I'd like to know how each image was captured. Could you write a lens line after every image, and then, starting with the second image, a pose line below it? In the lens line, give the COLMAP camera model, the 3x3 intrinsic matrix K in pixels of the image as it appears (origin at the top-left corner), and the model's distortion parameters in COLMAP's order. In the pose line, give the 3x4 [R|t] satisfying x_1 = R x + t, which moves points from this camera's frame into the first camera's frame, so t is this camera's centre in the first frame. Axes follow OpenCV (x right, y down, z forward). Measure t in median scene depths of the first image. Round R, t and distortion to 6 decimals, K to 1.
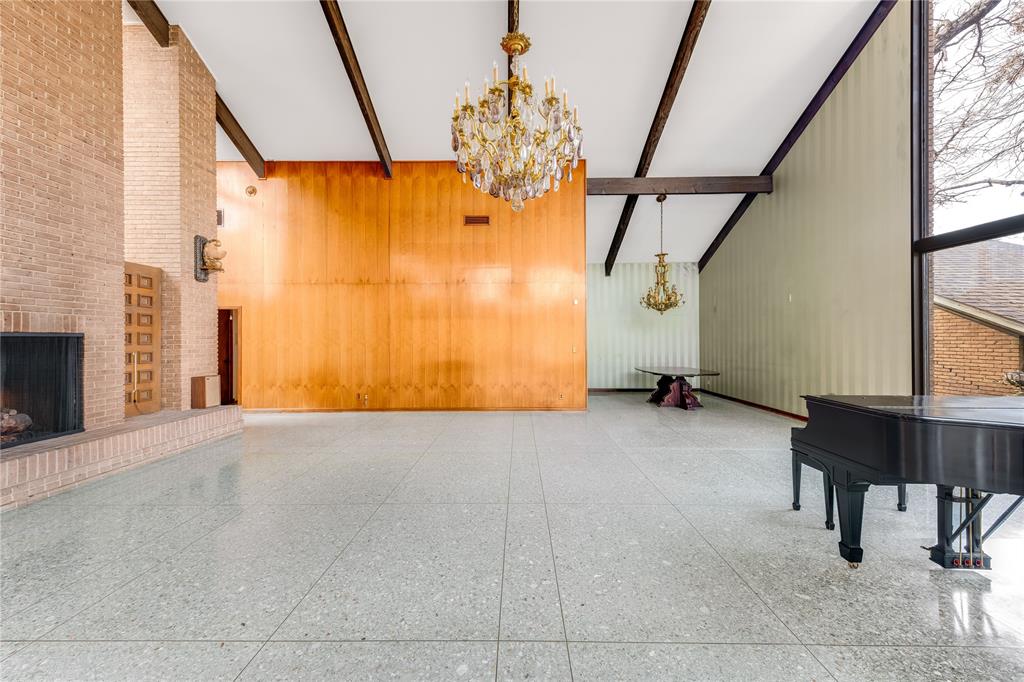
lens RADIAL K [[393.4, 0, 512.0], [0, 393.4, 341.0], [0, 0, 1]] dist [-0.001236, -0.000184]
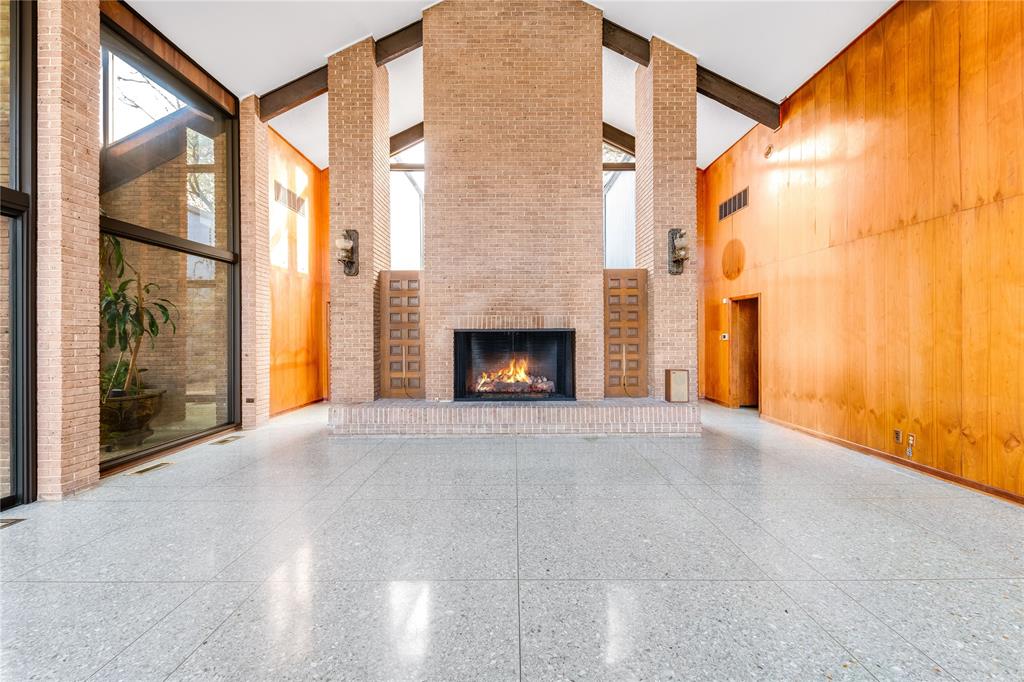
lens RADIAL K [[387.8, 0, 509.9], [0, 387.8, 334.1], [0, 0, 1]] dist [0.014318, -0.005606]
pose [[-0.004550, -0.000492, -0.999990, 0.155522], [0.001085, 0.999999, -0.000497, -0.000074], [0.999989, -0.001088, -0.004549, 0.469472]]
